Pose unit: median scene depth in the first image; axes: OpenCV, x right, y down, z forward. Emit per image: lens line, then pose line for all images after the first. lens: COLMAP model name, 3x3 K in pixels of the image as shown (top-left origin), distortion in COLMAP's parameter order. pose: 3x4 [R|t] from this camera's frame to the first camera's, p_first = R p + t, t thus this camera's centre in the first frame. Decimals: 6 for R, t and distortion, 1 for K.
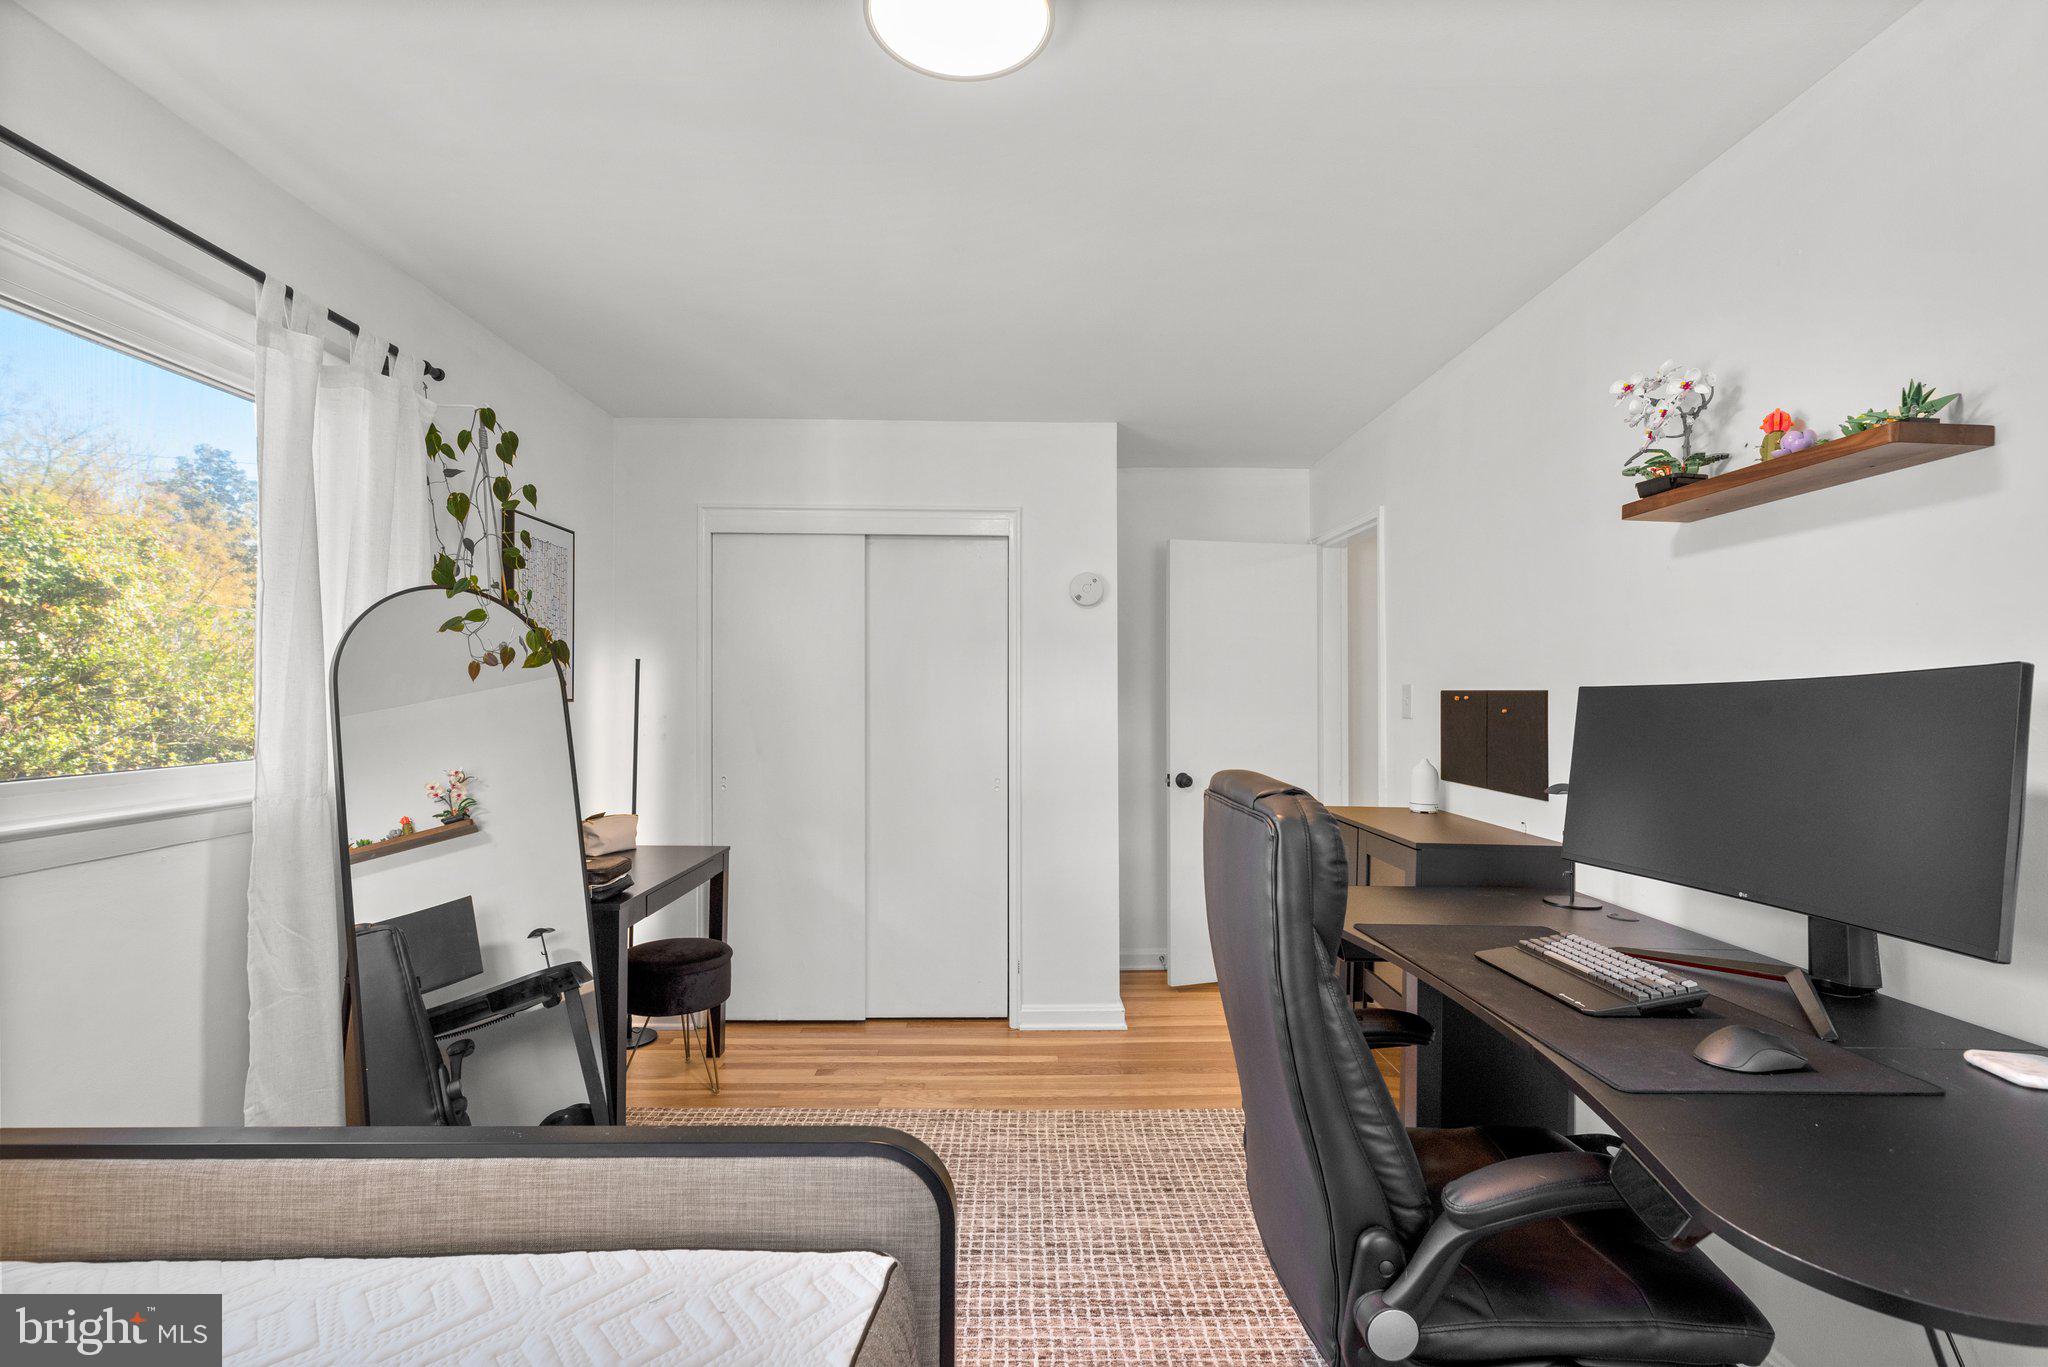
lens RADIAL K [[922.2, 0, 1023.5], [0, 922.2, 690.3], [0, 0, 1]] dist [-0.001052, -0.000104]
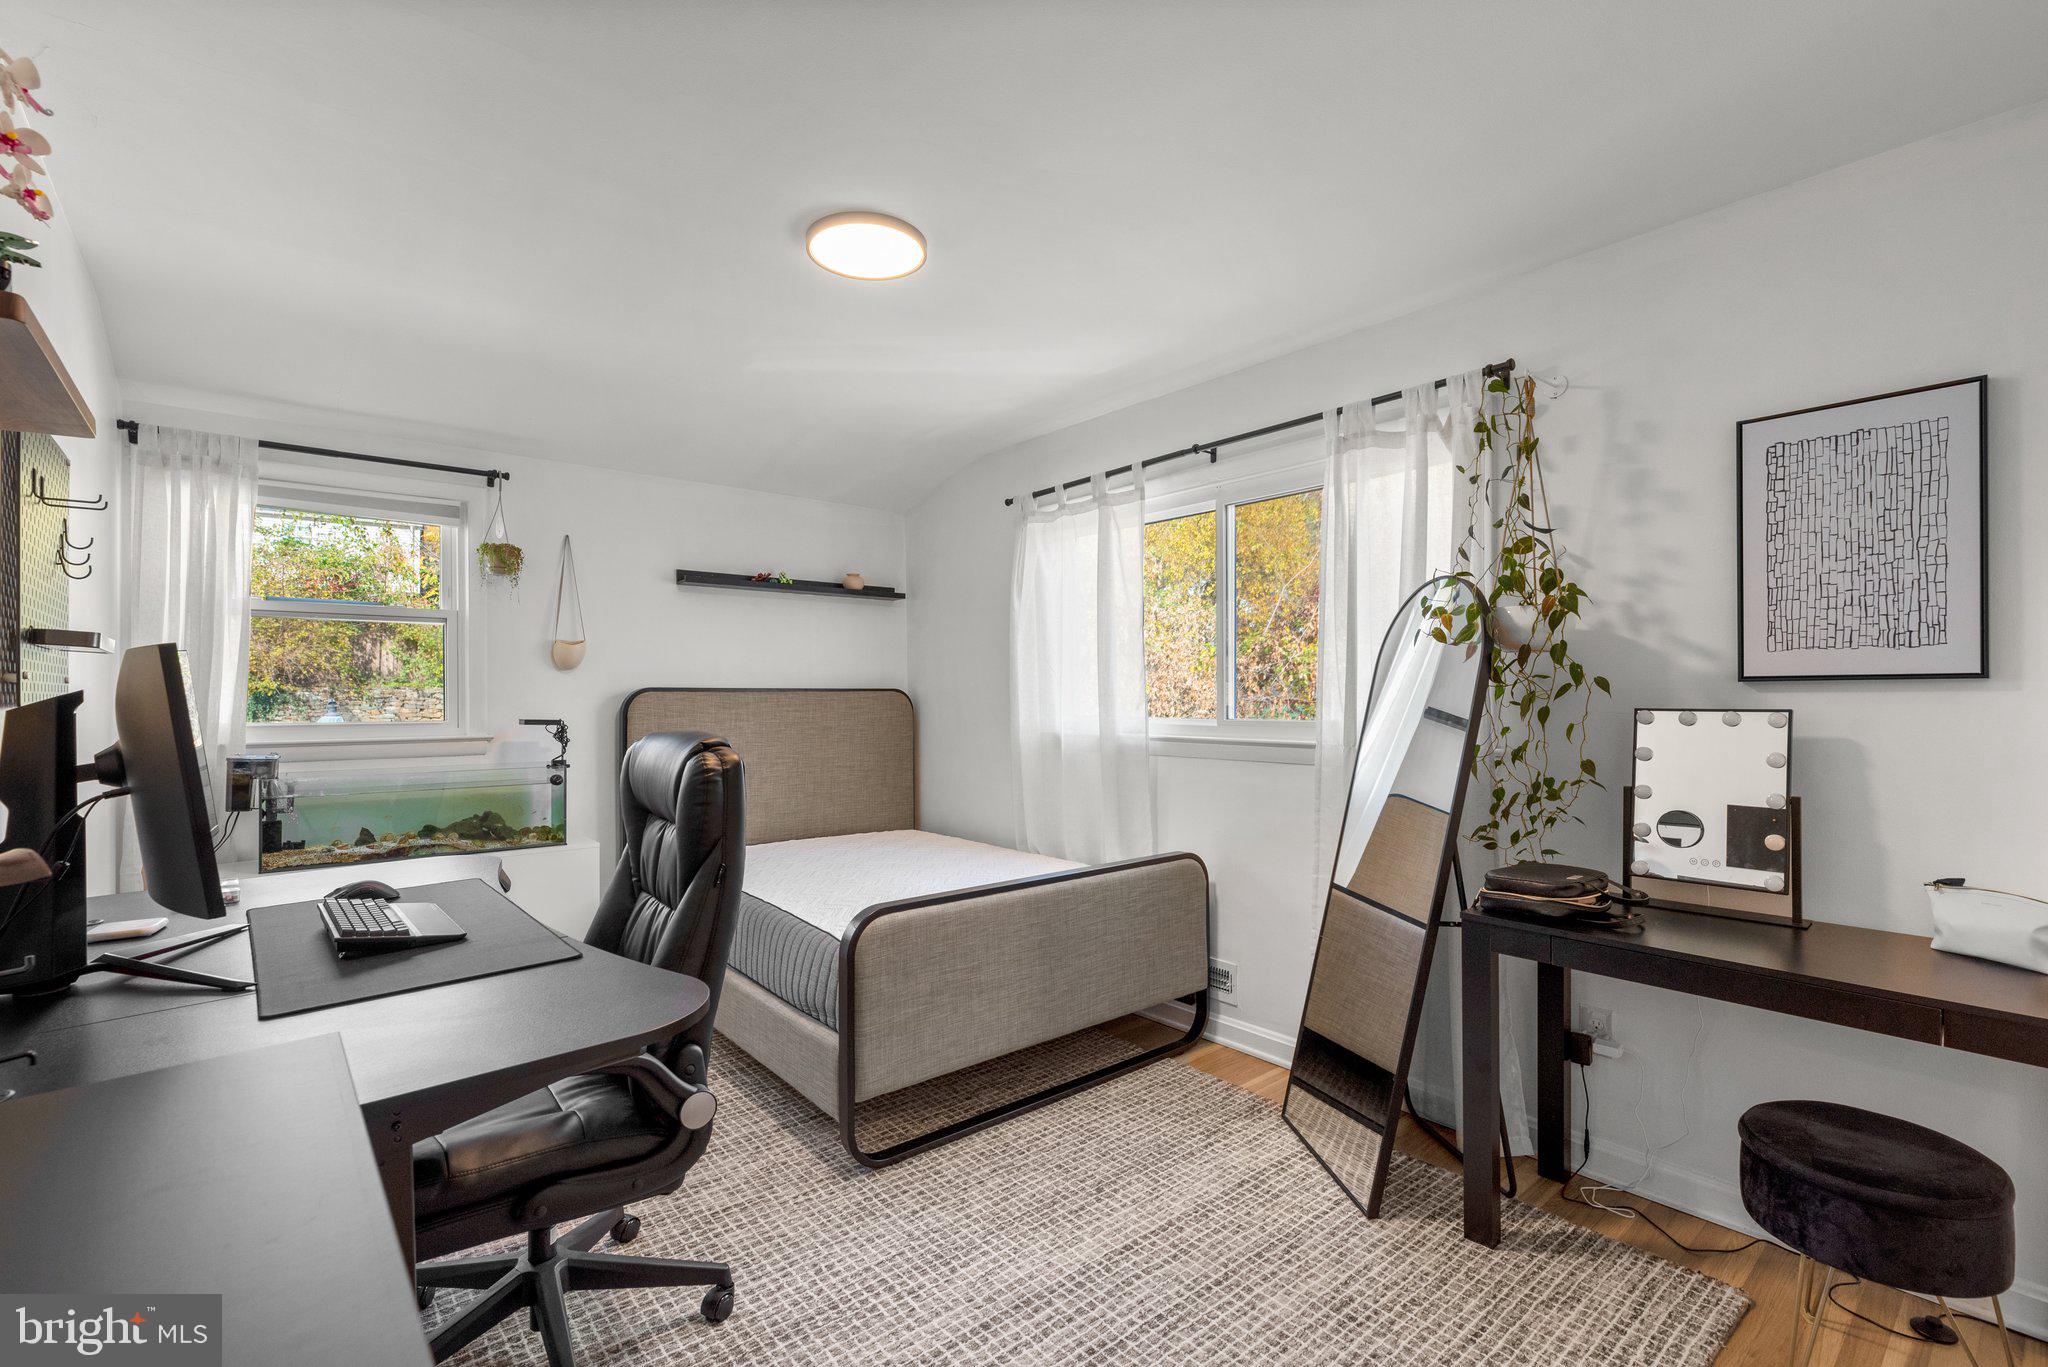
lens RADIAL K [[922.2, 0, 1022.9], [0, 922.2, 683.6], [0, 0, 1]] dist [-0.001052, -0.000104]
pose [[-0.778835, -0.004931, -0.627209, 0.561505], [0.004392, 0.999902, -0.013315, 0.036460], [0.627213, -0.013125, -0.778737, 1.848651]]
